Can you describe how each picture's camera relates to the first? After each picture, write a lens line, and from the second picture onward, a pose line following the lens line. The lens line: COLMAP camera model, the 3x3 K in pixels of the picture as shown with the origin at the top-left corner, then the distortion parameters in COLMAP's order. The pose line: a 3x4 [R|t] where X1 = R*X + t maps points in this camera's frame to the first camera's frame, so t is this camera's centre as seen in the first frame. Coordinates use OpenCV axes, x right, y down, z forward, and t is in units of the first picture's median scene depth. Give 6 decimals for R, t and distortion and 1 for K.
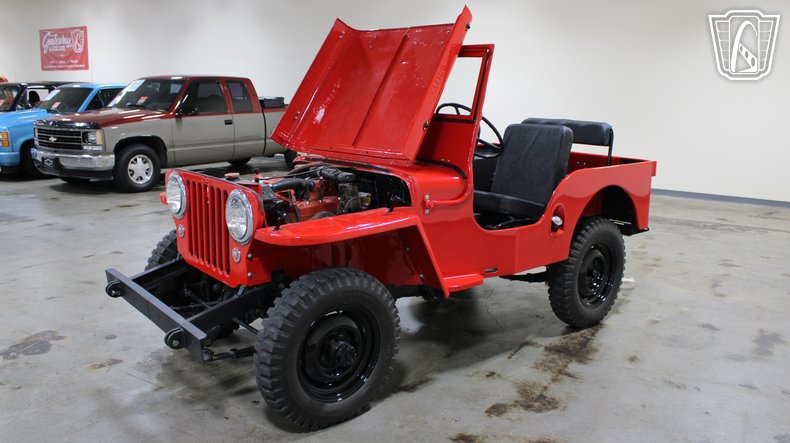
lens RADIAL K [[654.9, 0, 391.9], [0, 654.9, 216.2], [0, 0, 1]] dist [-0.165012, 0.139495]
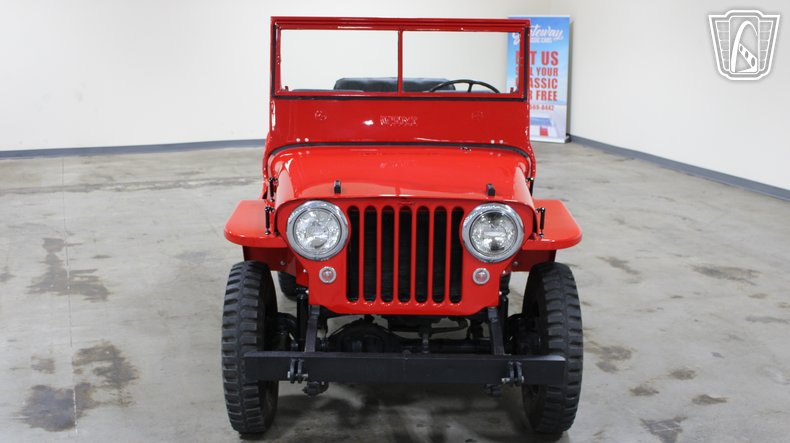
lens RADIAL K [[991.9, 0, 396.9], [0, 991.9, 233.5], [0, 0, 1]] dist [-0.038149, -0.039934]
pose [[0.637962, -0.193408, 0.745384, -0.932870], [0.150057, 0.980614, 0.126013, -0.132236], [-0.755306, 0.031458, 0.654617, 0.136174]]
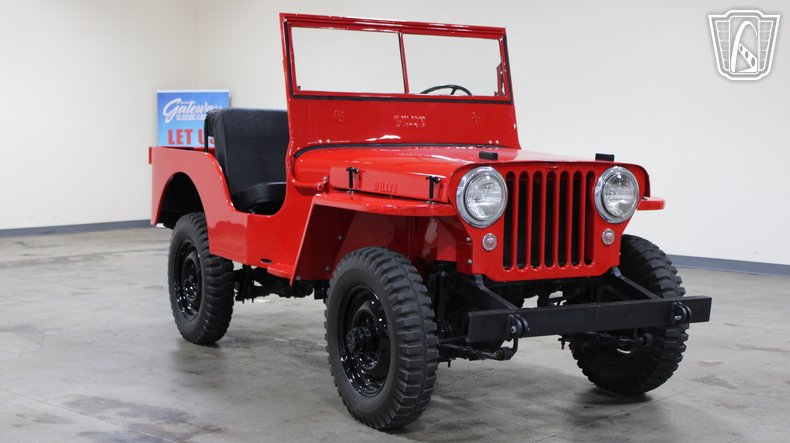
lens RADIAL K [[1148.4, 0, 394.6], [0, 1148.4, 224.2], [0, 0, 1]] dist [-0.036494, -0.001639]
pose [[0.186521, -0.103317, 0.977003, -1.369216], [0.178747, 0.981426, 0.069660, -0.092778], [-0.966053, 0.161643, 0.201524, 0.679147]]
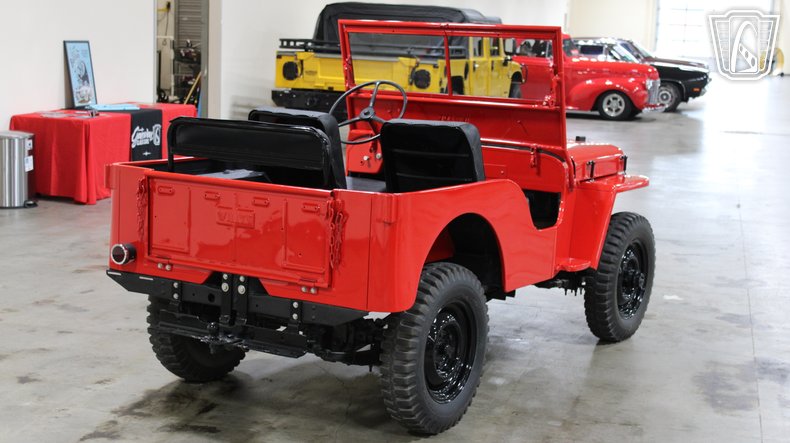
lens RADIAL K [[1279.4, 0, 392.6], [0, 1279.4, 222.7], [0, 0, 1]] dist [-0.005827, 0.045655]
pose [[-0.950026, -0.004689, -0.312134, 0.581841], [-0.110160, 0.940596, 0.321160, -0.511619], [0.292086, 0.339495, -0.894108, 2.414979]]
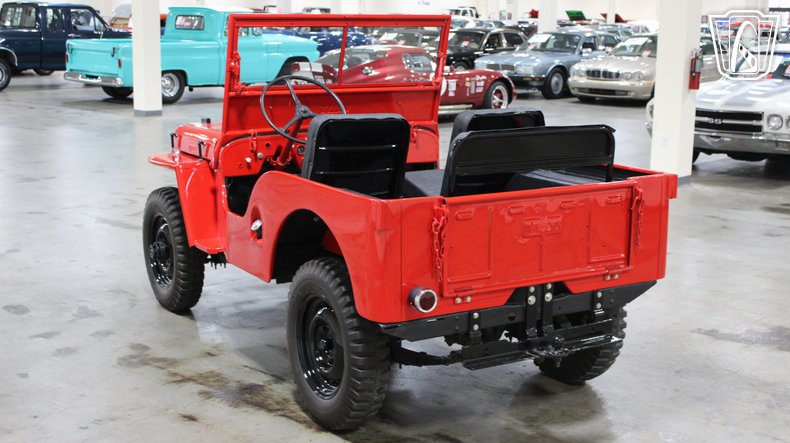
lens RADIAL K [[1057.9, 0, 397.5], [0, 1057.9, 221.0], [0, 0, 1]] dist [-0.027884, -0.019649]
pose [[-0.170589, 0.167941, -0.970925, 1.360592], [-0.202948, 0.958252, 0.201407, -0.270887], [0.964215, 0.231405, -0.129384, 1.211667]]
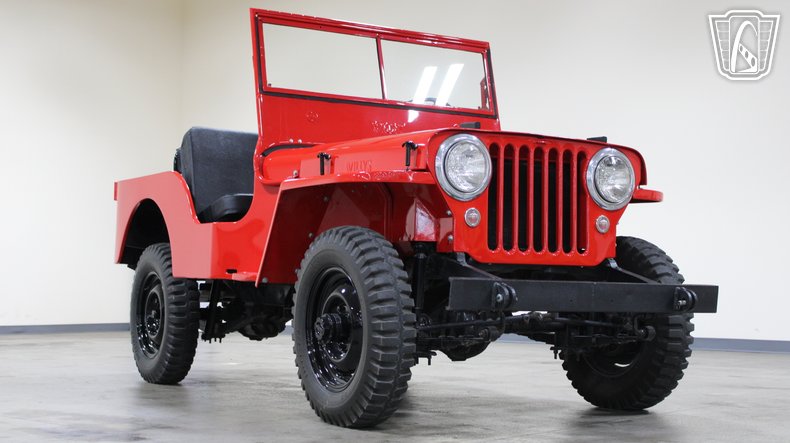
lens RADIAL K [[1148.4, 0, 394.6], [0, 1148.4, 224.2], [0, 0, 1]] dist [-0.036494, -0.001639]
pose [[0.178626, 0.032416, 0.983383, -1.273664], [0.179197, 0.981670, -0.064909, 0.077516], [-0.967461, 0.187814, 0.169542, 0.713227]]
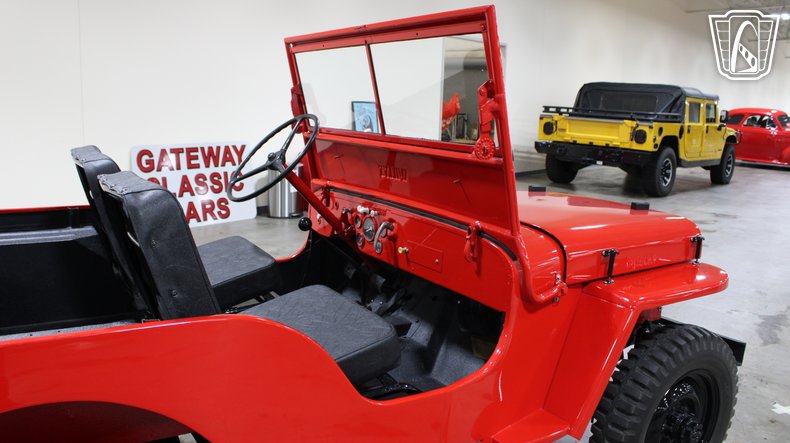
lens RADIAL K [[654.9, 0, 391.9], [0, 654.9, 216.2], [0, 0, 1]] dist [-0.165012, 0.139495]
pose [[-0.989028, -0.076873, 0.126151, -0.081361], [-0.026603, 0.932663, 0.359767, -0.283753], [-0.145313, 0.352463, -0.924475, 1.454974]]
